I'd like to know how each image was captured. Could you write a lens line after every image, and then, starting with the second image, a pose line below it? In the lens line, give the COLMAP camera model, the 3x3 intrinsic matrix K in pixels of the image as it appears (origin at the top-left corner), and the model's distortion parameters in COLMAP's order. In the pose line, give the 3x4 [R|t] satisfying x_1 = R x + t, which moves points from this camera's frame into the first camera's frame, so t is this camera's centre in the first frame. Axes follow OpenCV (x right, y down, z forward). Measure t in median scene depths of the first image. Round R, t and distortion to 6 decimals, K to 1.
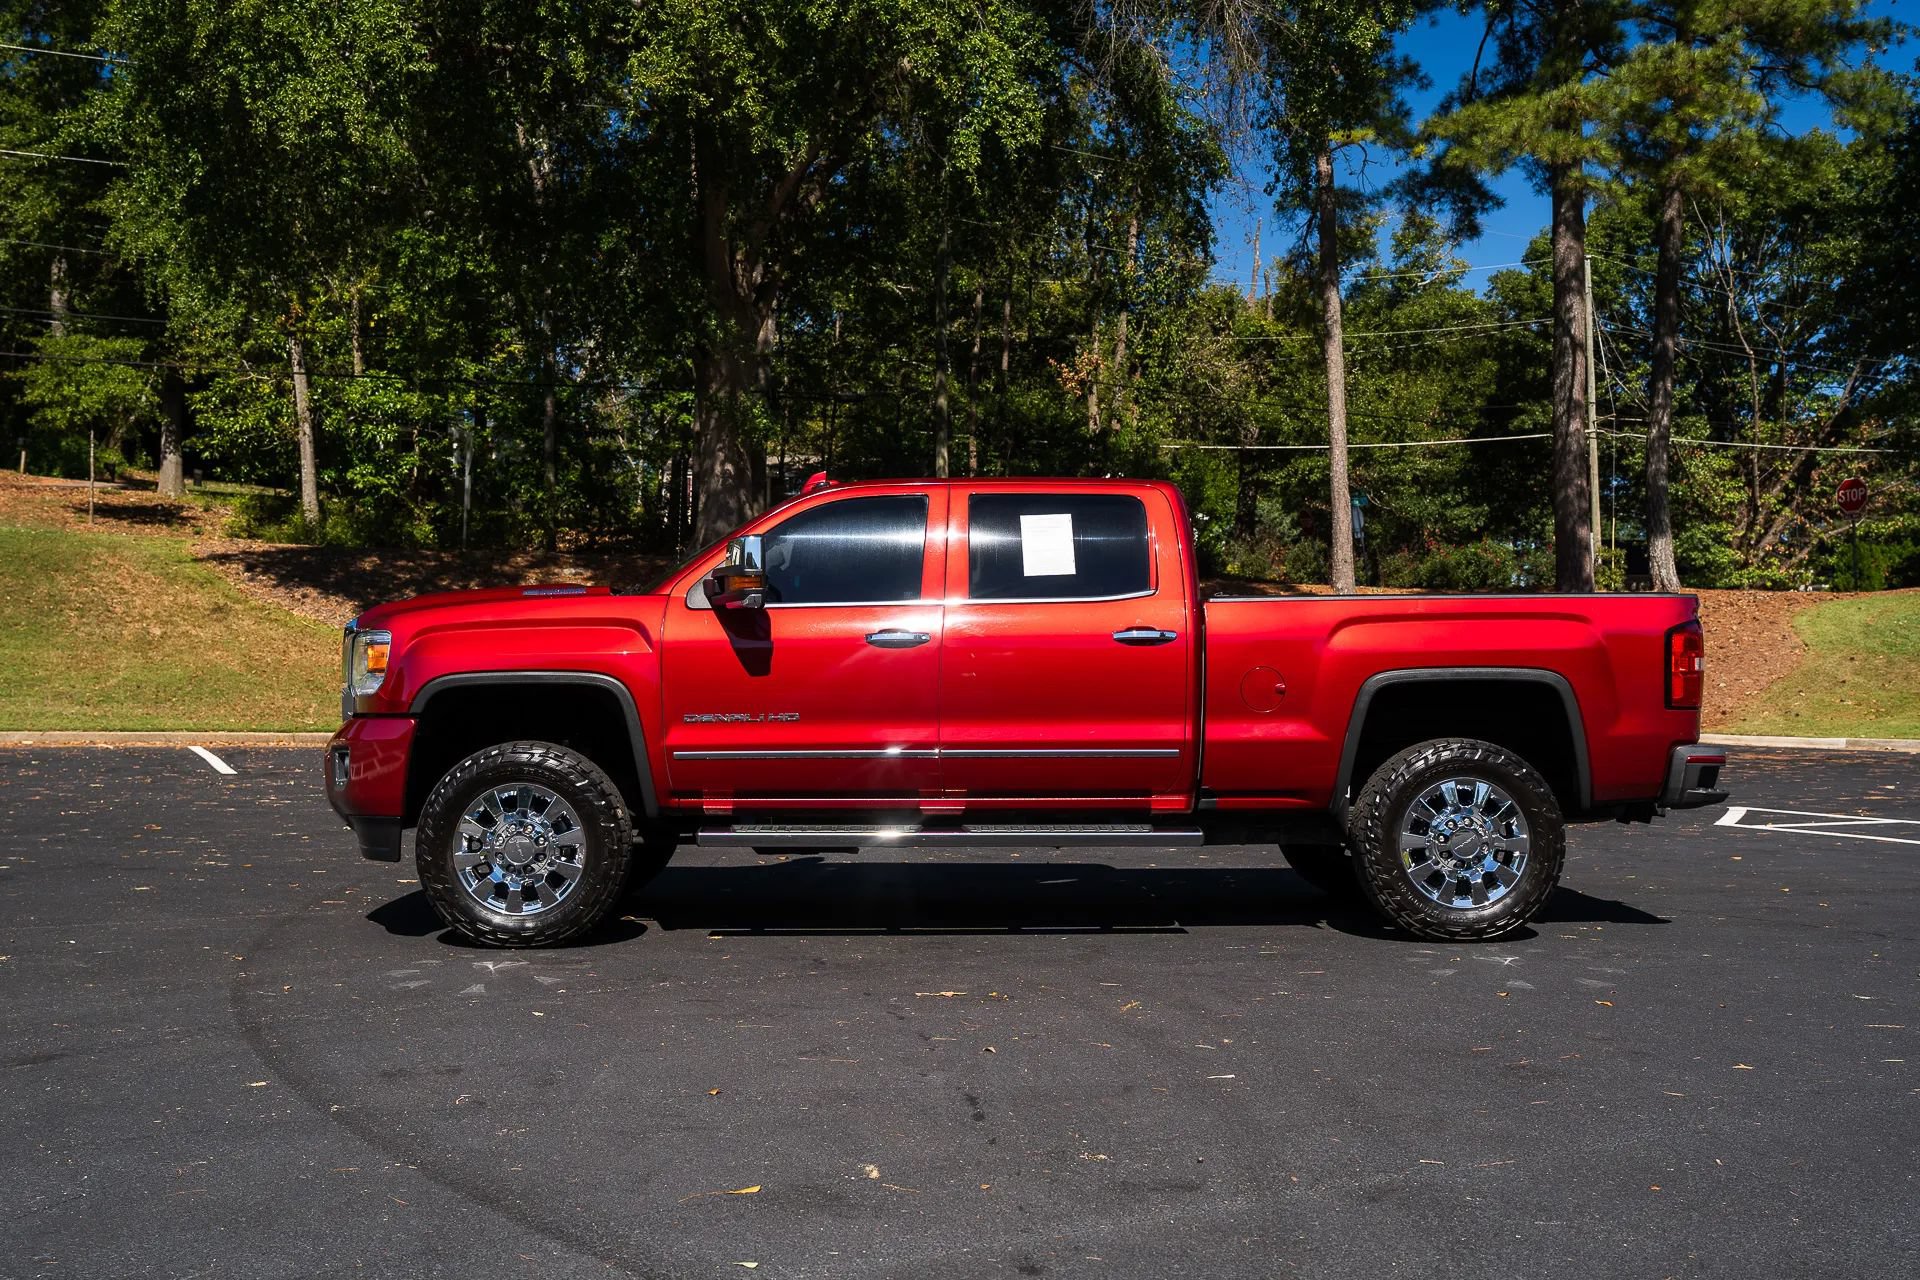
lens RADIAL K [[1836.4, 0, 958.3], [0, 1836.4, 647.2], [0, 0, 1]] dist [-0.002423, 0.090975]
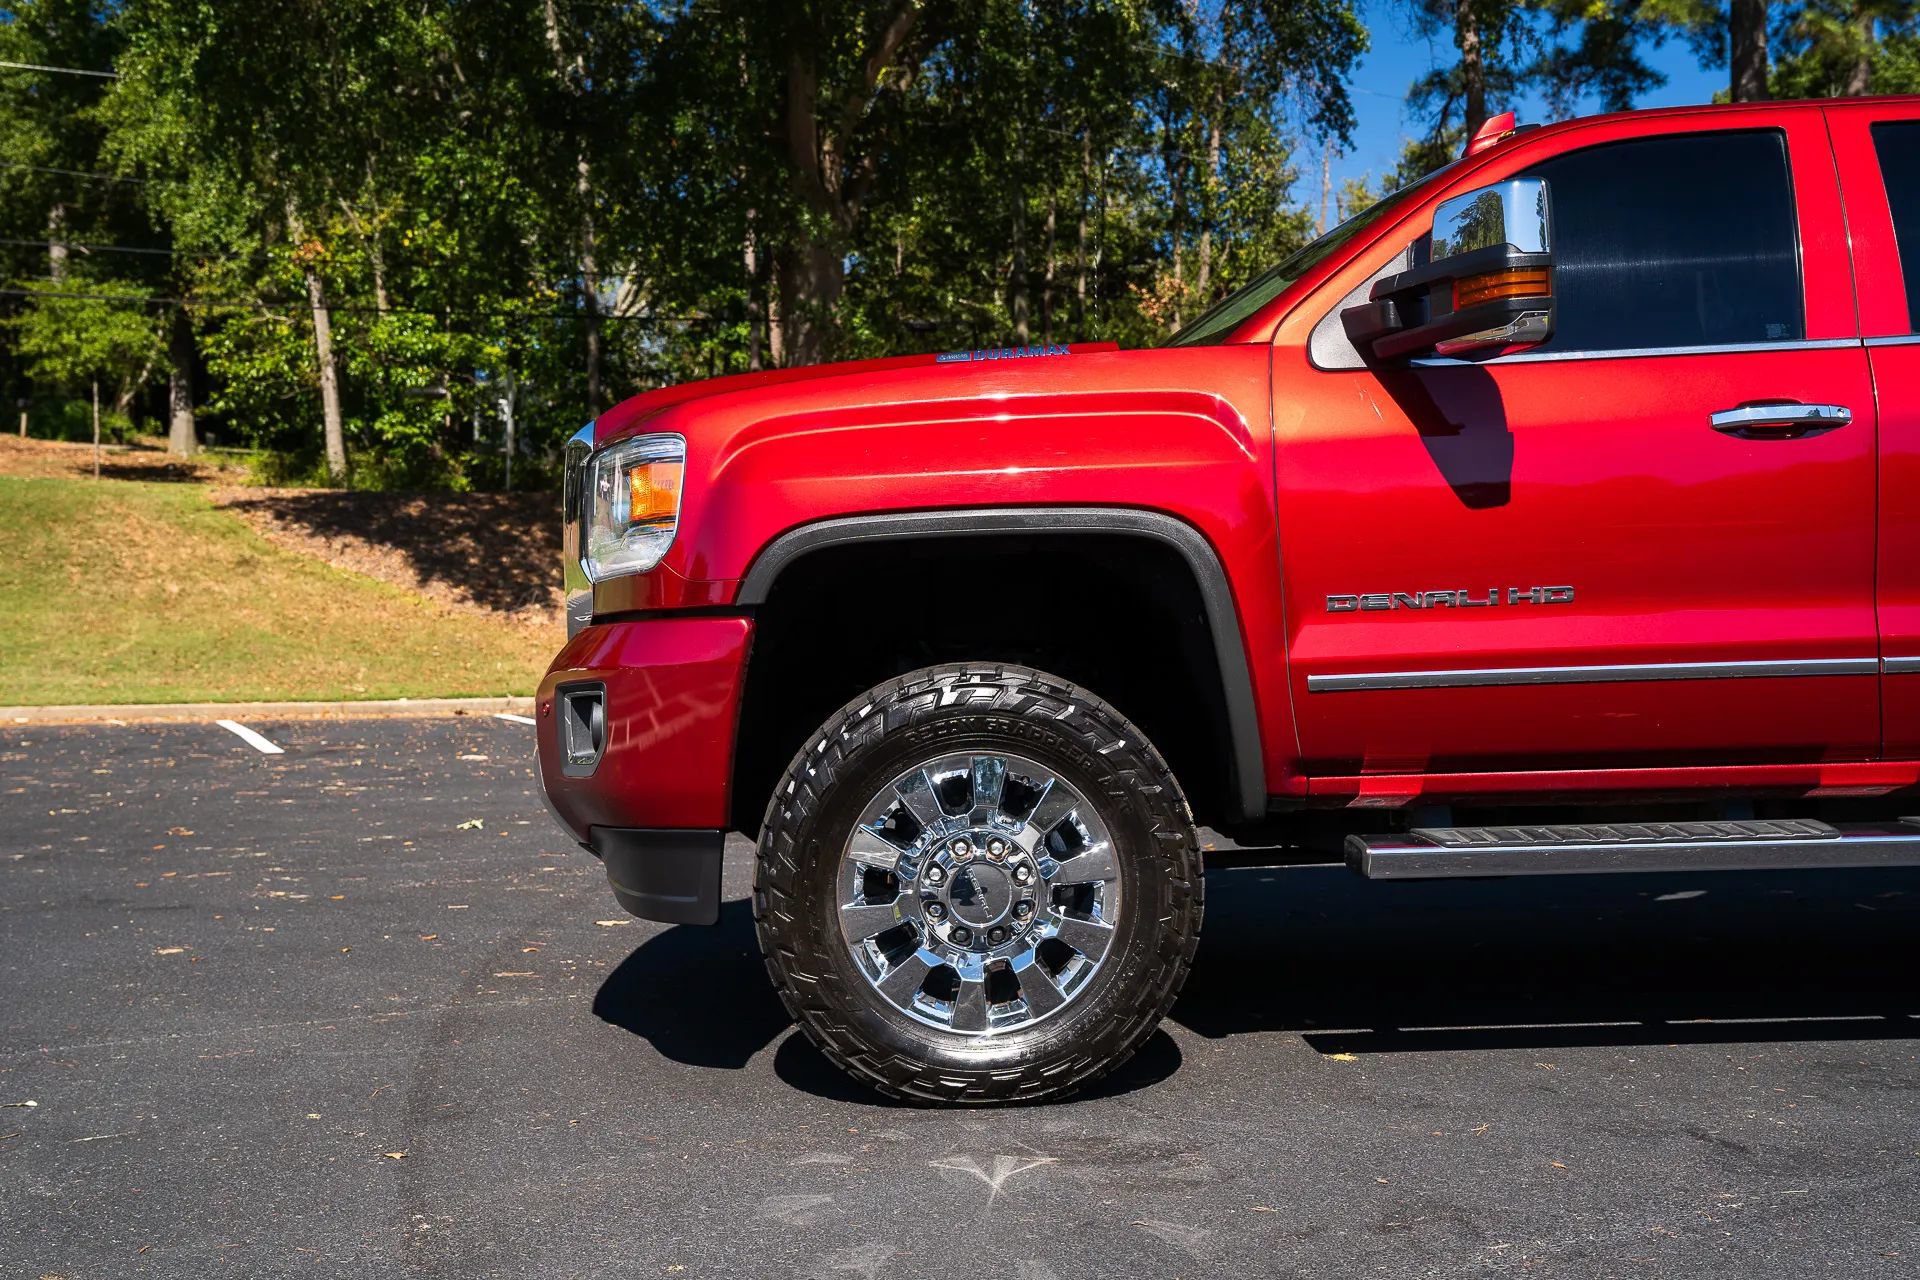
lens RADIAL K [[1833.6, 0, 960.0], [0, 1833.6, 640.0], [0, 0, 1]] dist [-0.000381, 0.069701]
pose [[0.999699, -0.023892, -0.005517, -0.045856], [0.023973, 0.999597, 0.015182, 0.007447], [0.005152, -0.015310, 0.999870, 0.102899]]
